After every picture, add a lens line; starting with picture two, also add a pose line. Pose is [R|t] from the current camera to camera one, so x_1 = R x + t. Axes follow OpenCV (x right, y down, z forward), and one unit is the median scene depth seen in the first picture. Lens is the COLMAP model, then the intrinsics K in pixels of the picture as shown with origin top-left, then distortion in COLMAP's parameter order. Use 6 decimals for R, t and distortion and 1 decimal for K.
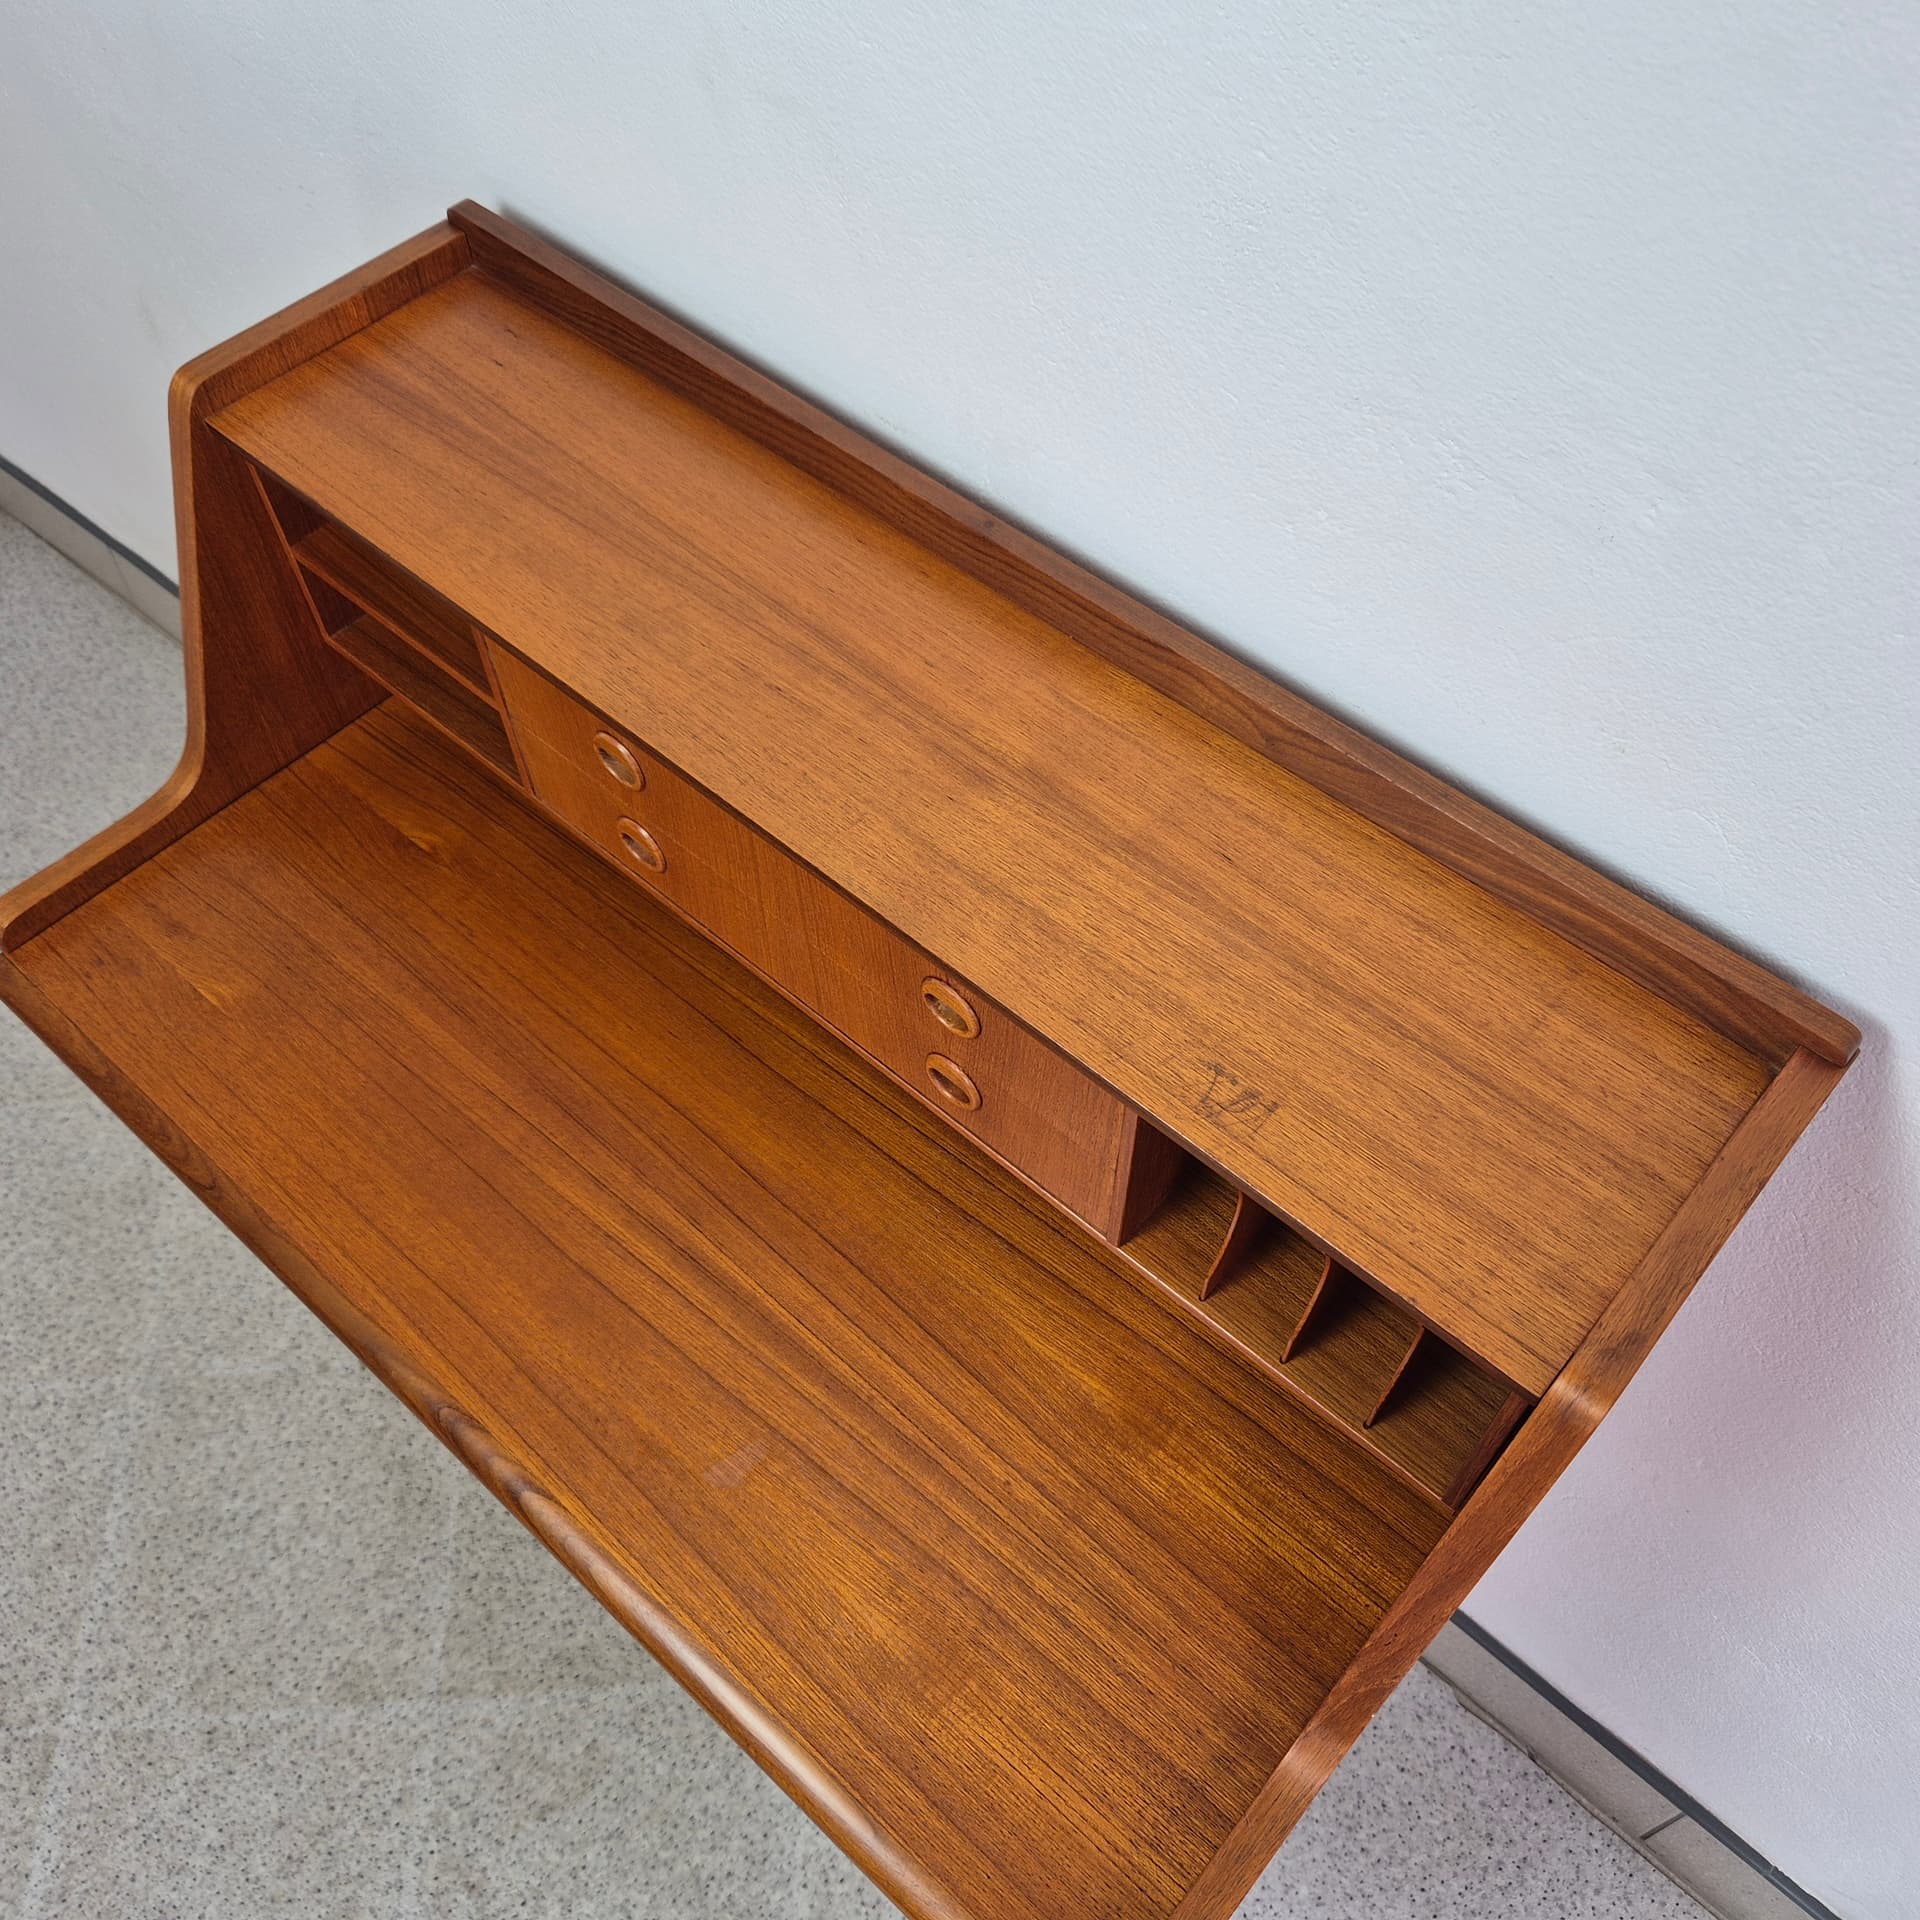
lens RADIAL K [[1751.8, 0, 999.4], [0, 1751.8, 951.8], [0, 0, 1]] dist [0.020421, 0.000000]
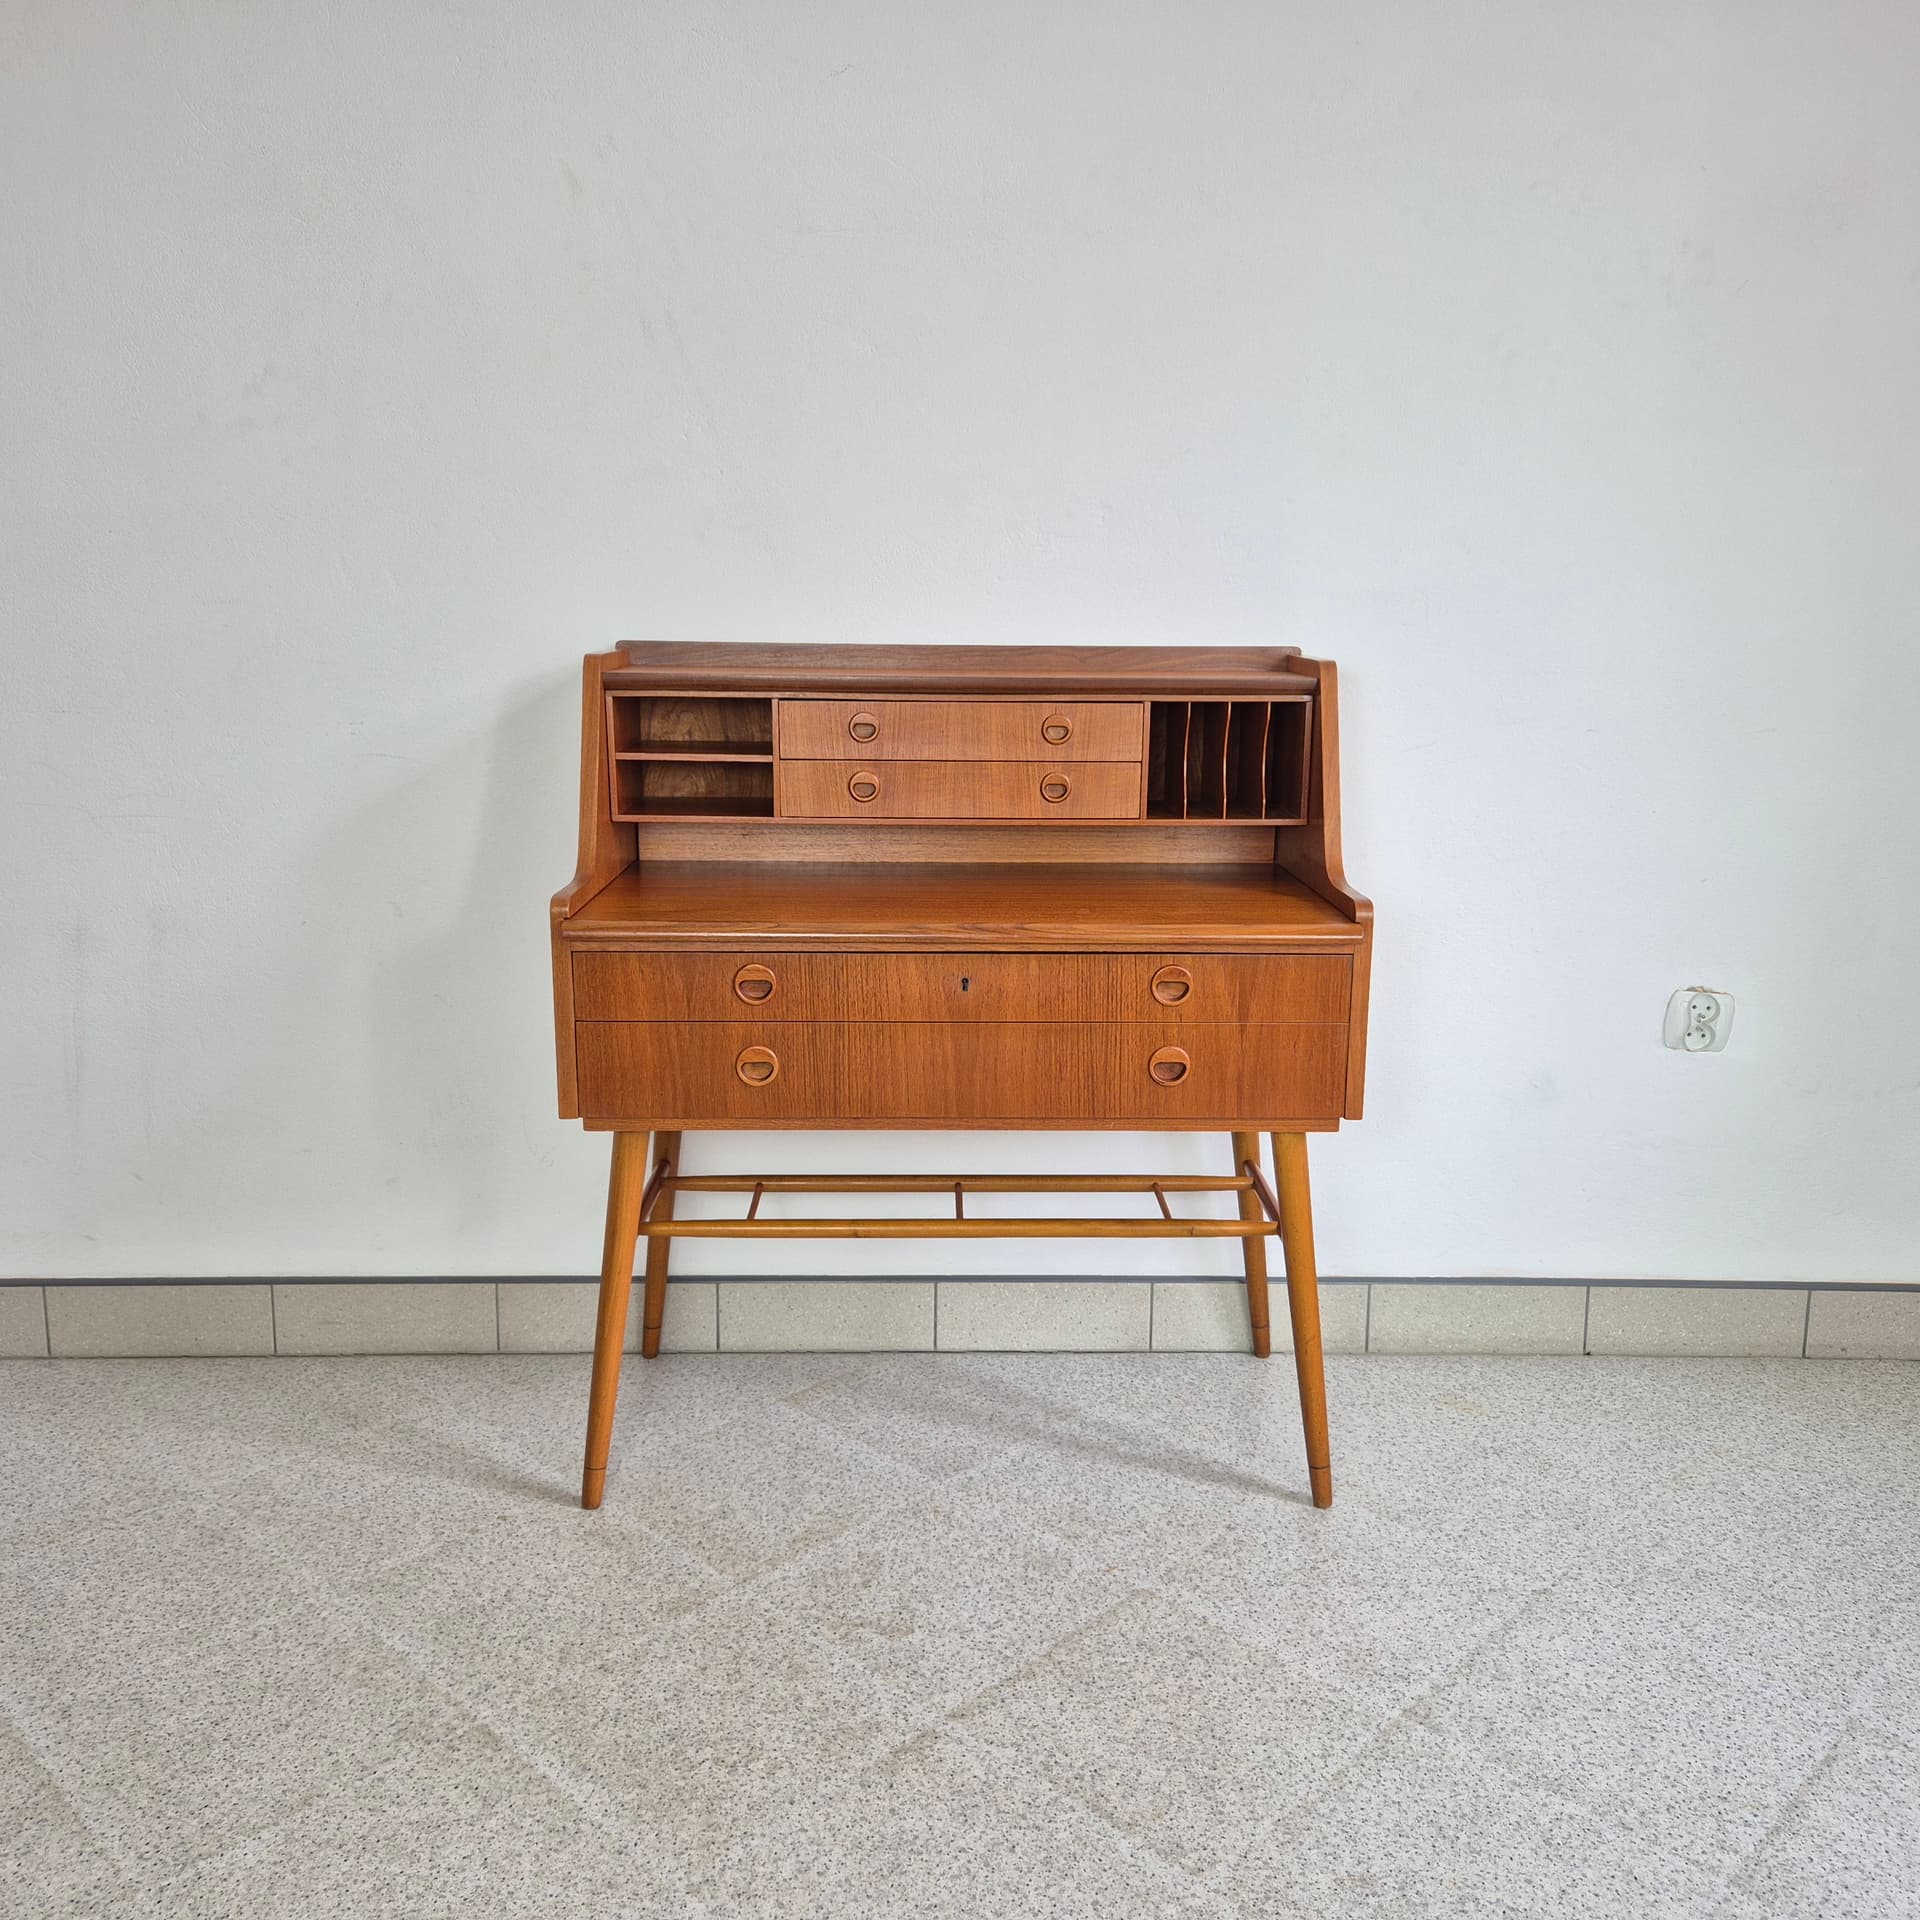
lens RADIAL K [[1751.8, 0, 996.1], [0, 1751.8, 942.3], [0, 0, 1]] dist [0.020421, 0.000000]
pose [[0.731001, -0.131782, 0.669530, -1.033705], [0.556768, 0.682460, -0.473558, 0.861594], [-0.394521, 0.718945, 0.572251, -0.141723]]
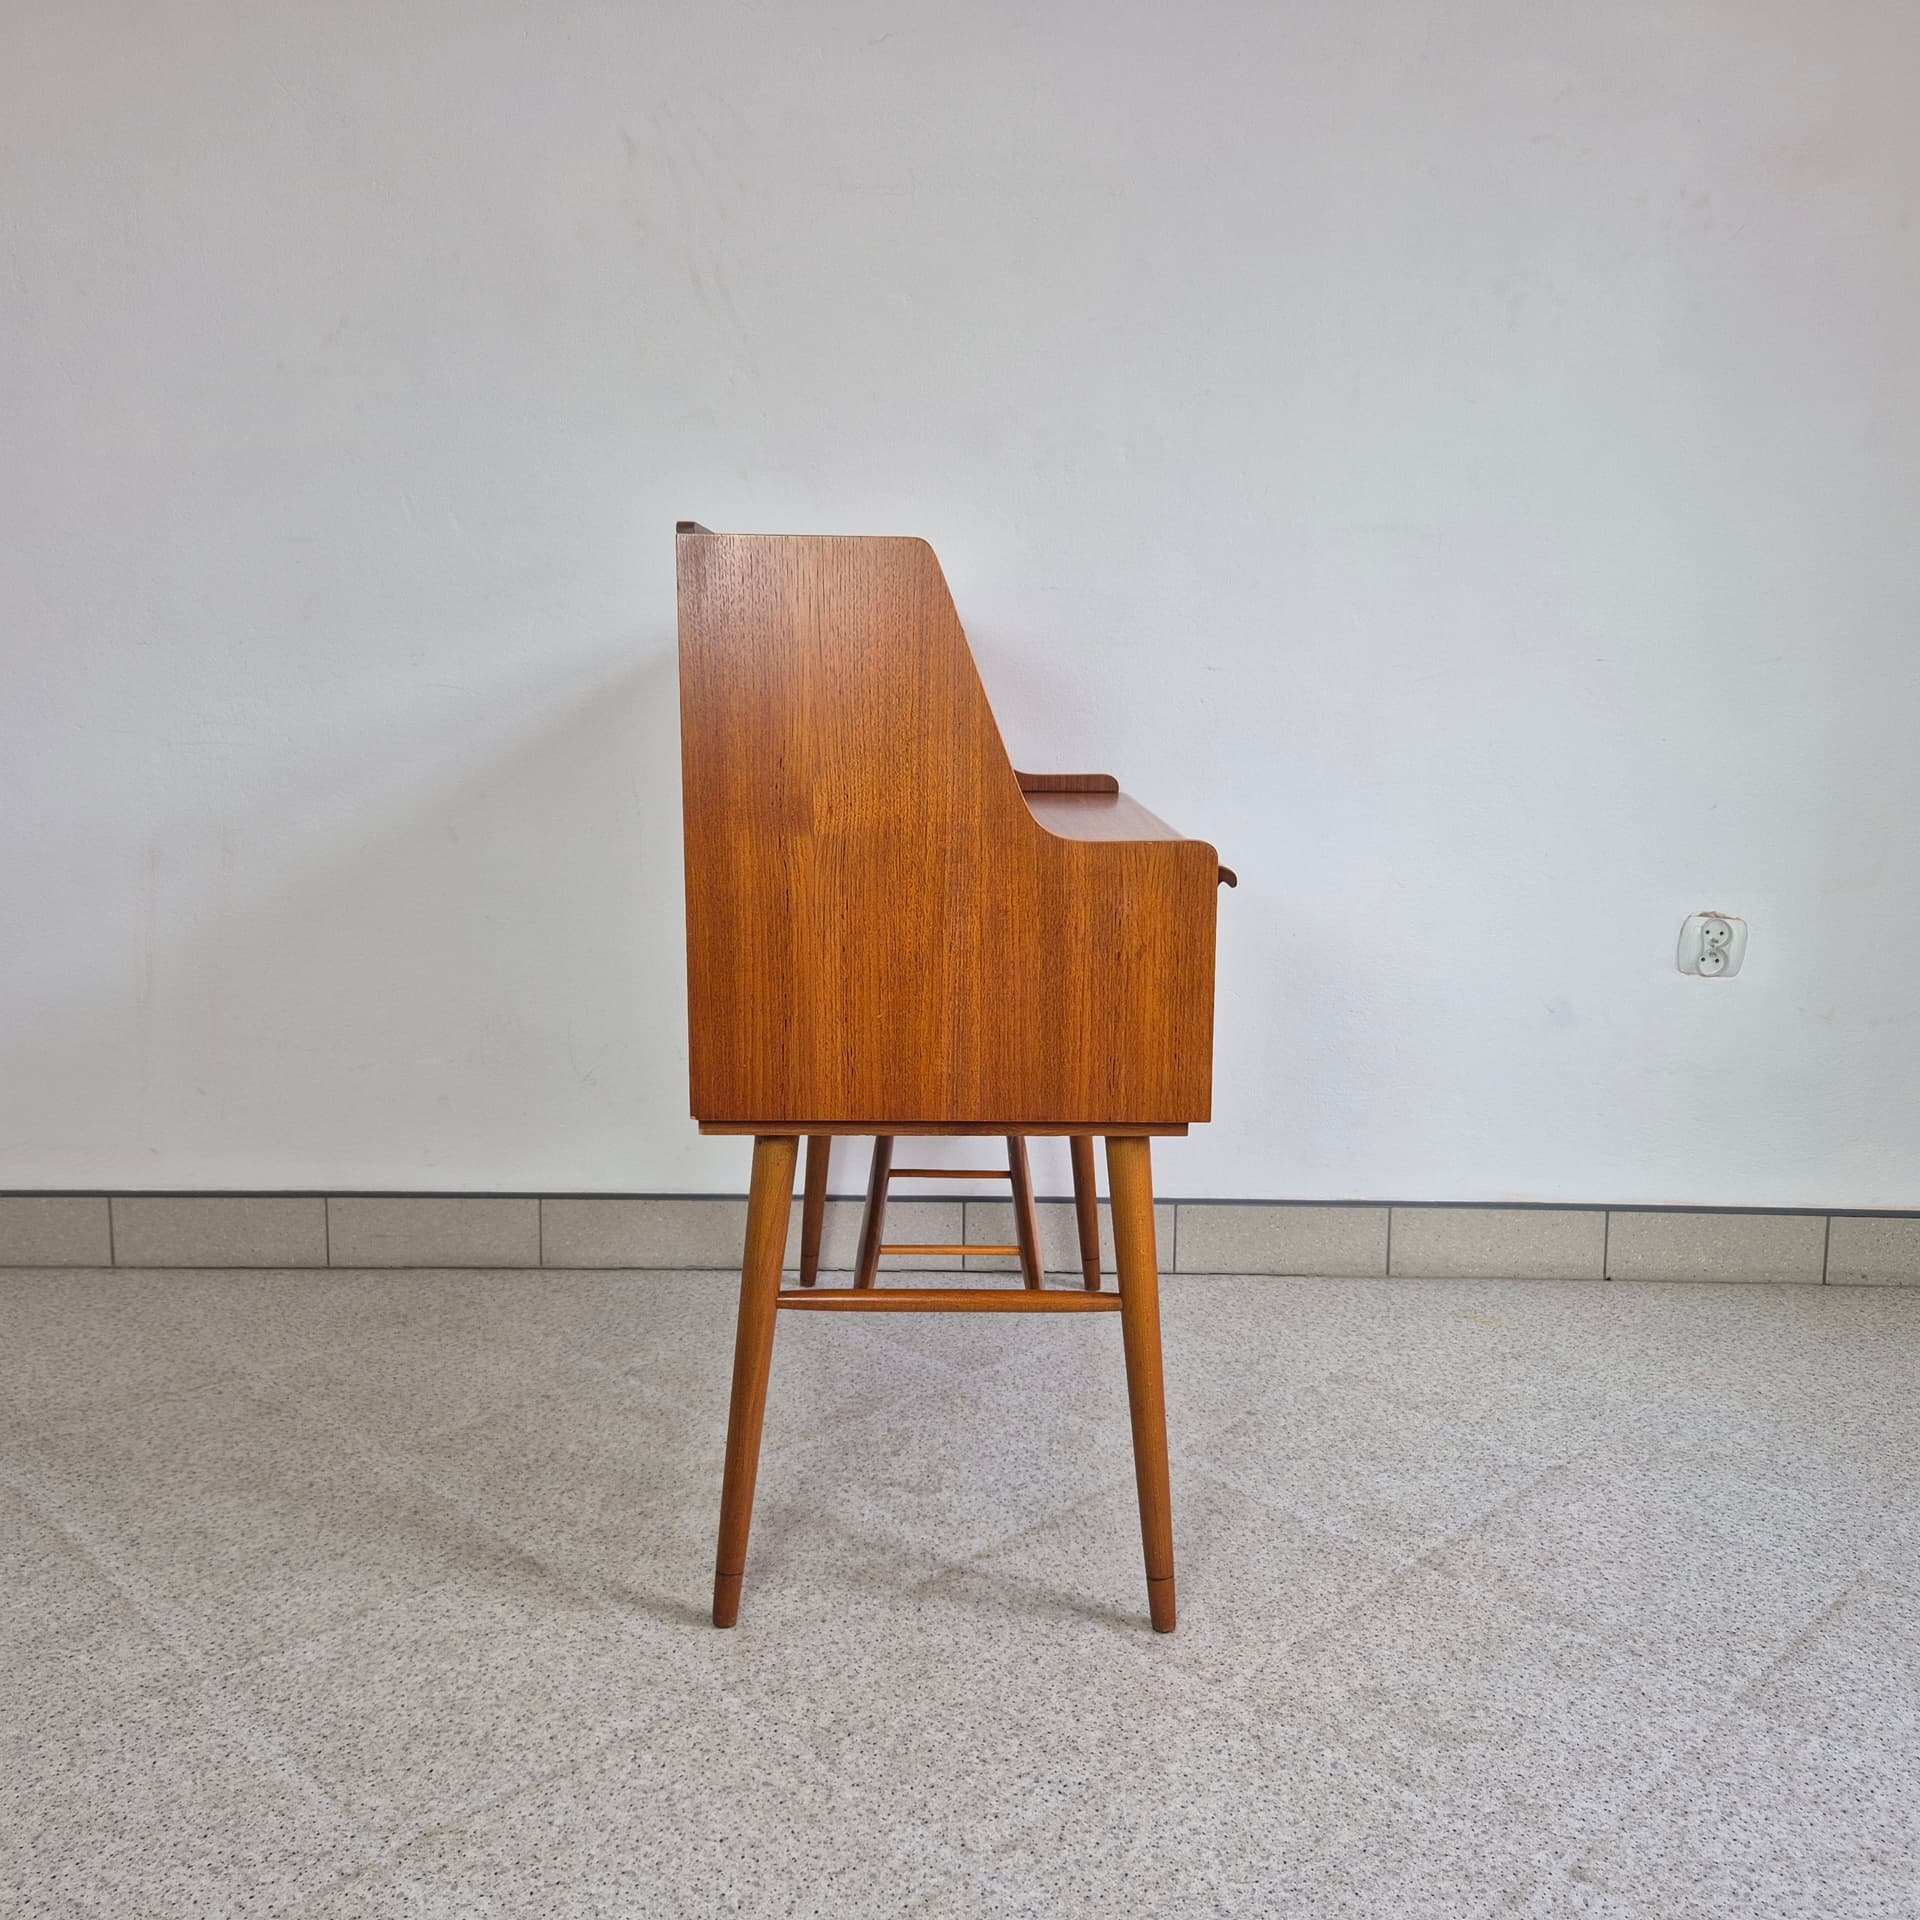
lens RADIAL K [[1751.8, 0, 976.2], [0, 1751.8, 934.8], [0, 0, 1]] dist [0.020421, 0.000000]
pose [[0.750666, -0.101755, 0.652799, -1.086610], [0.541173, 0.661488, -0.519196, 0.989112], [-0.378988, 0.743021, 0.551623, -0.072146]]
